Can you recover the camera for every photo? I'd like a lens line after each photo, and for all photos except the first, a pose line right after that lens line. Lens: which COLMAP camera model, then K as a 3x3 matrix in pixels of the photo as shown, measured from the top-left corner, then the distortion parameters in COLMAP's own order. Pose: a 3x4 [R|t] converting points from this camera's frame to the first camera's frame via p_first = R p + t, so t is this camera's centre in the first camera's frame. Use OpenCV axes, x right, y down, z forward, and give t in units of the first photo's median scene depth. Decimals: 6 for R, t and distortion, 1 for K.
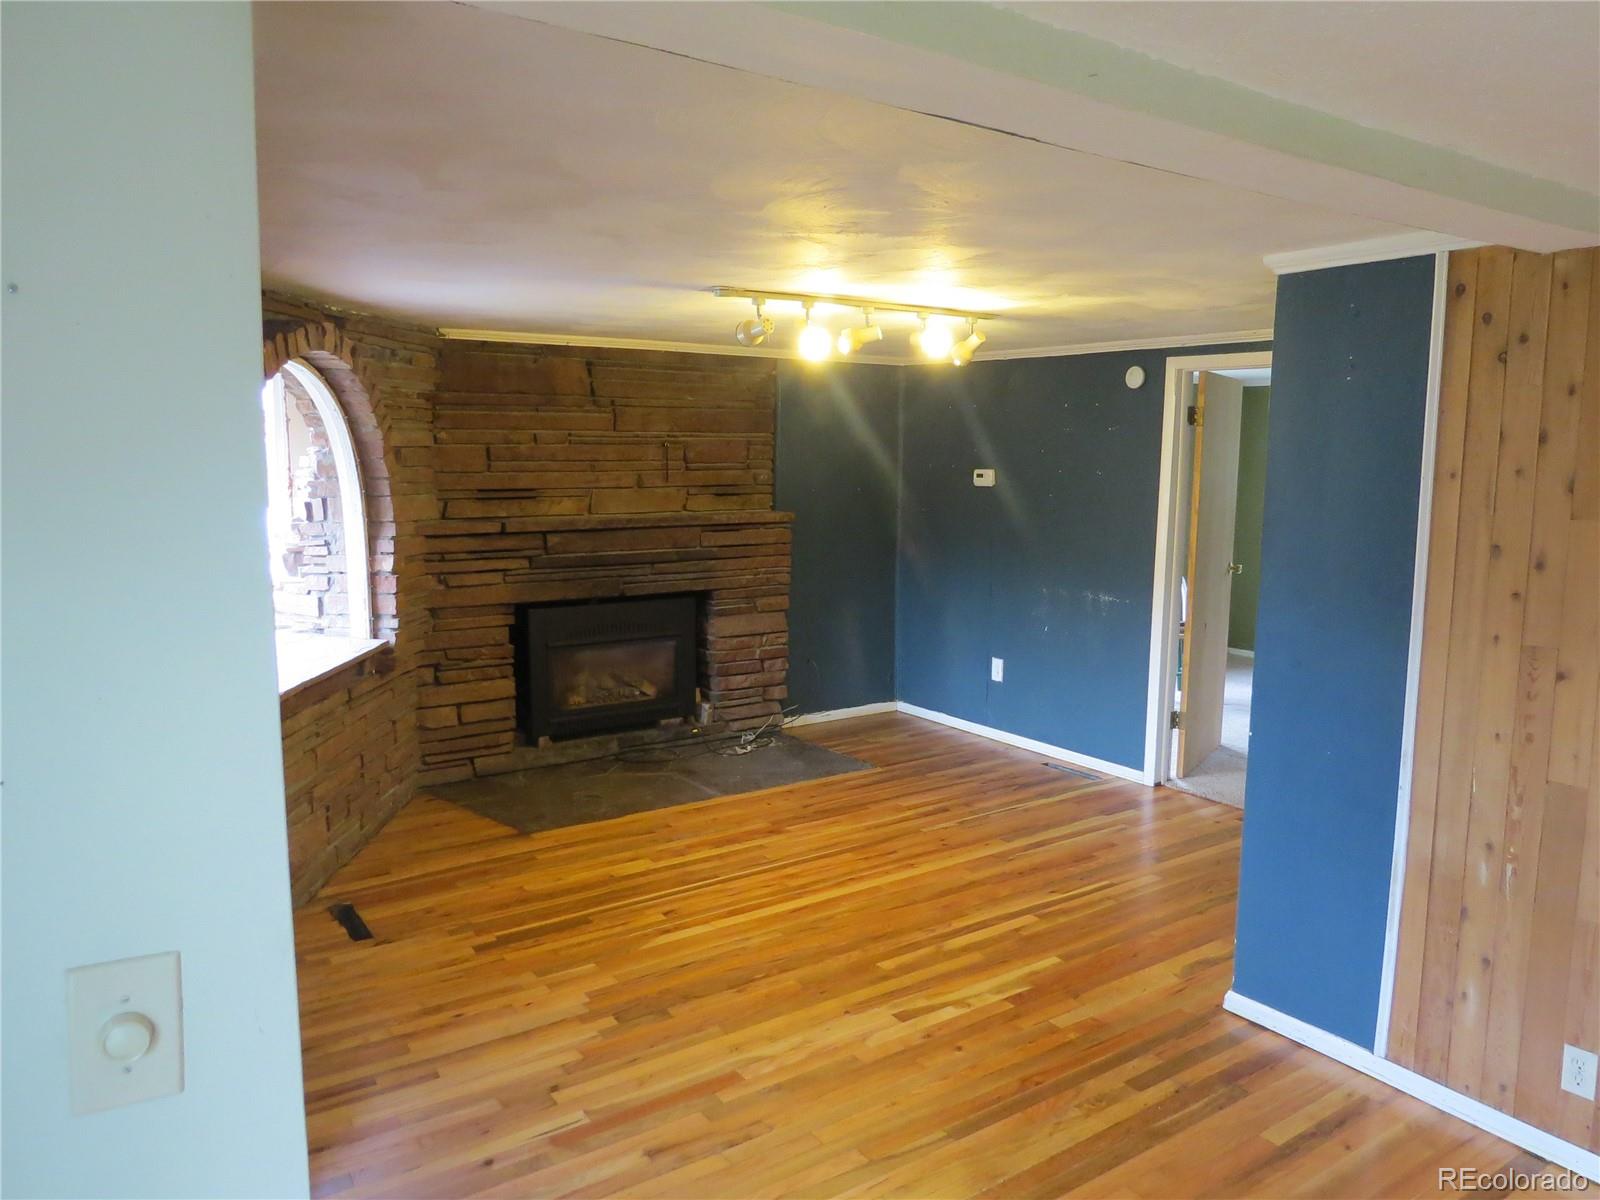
lens RADIAL K [[1151.1, 0, 812.1], [0, 1151.1, 599.3], [0, 0, 1]] dist [-0.022683, -0.015677]
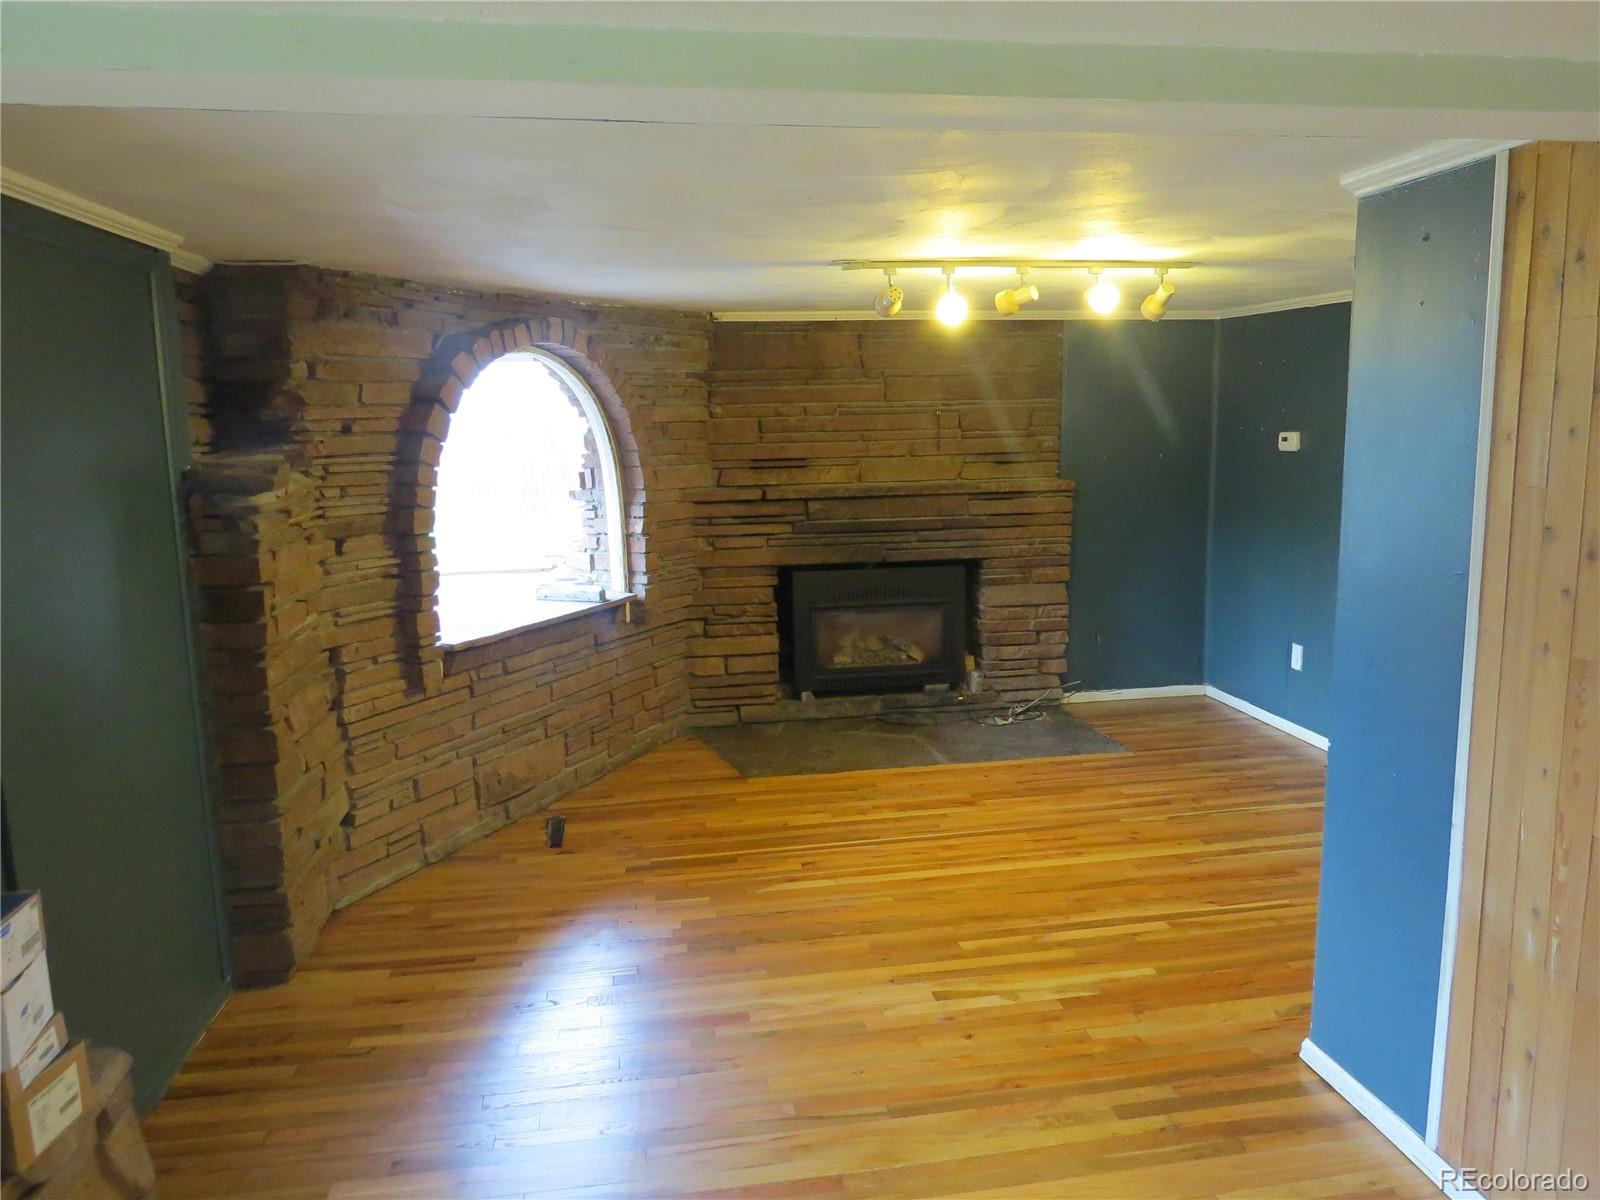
lens RADIAL K [[1151.1, 0, 803.0], [0, 1151.1, 597.6], [0, 0, 1]] dist [-0.022683, -0.015677]
pose [[0.901614, 0.043343, -0.430365, 0.275017], [-0.031130, 0.998889, 0.035382, -0.006358], [0.431420, -0.018503, 0.901961, 0.048044]]
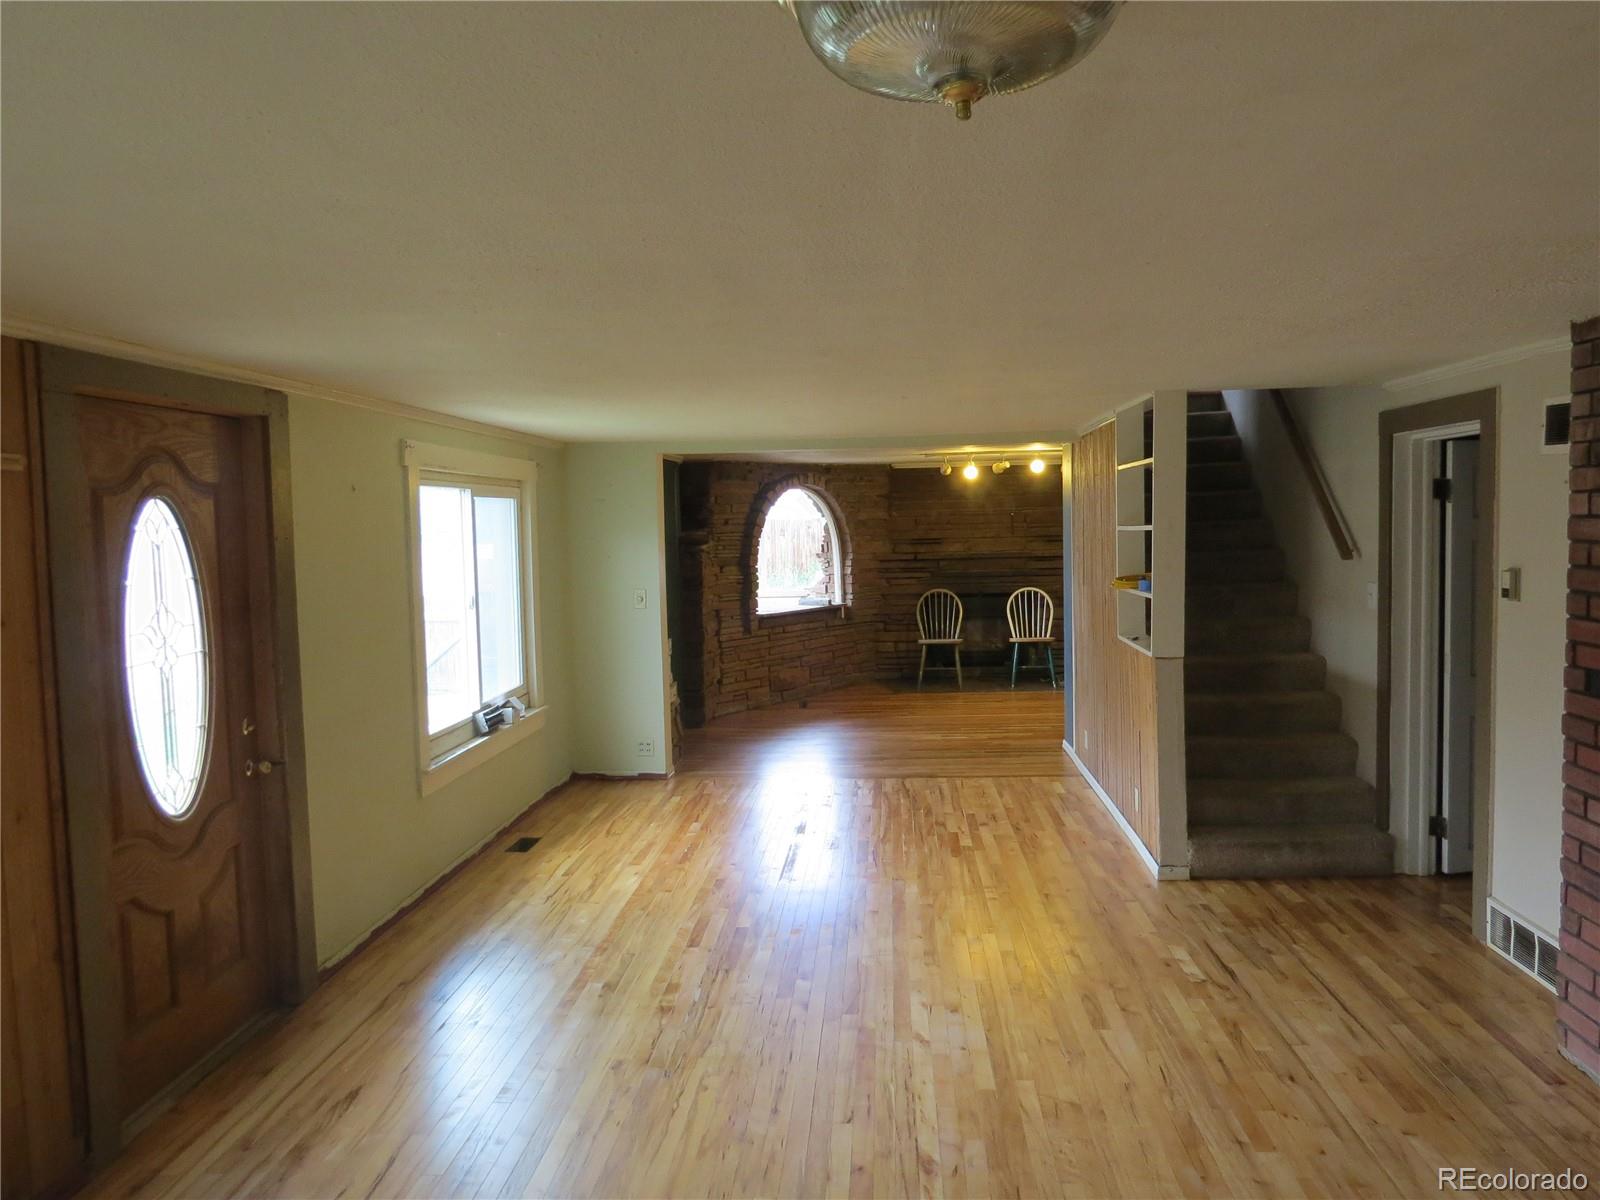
lens RADIAL K [[1151.1, 0, 807.3], [0, 1151.1, 594.6], [0, 0, 1]] dist [-0.022683, -0.015677]
pose [[0.782884, 0.014833, -0.621991, 1.035508], [-0.052541, 0.997721, -0.042339, 0.123402], [0.619945, 0.065826, 0.781879, -0.883693]]
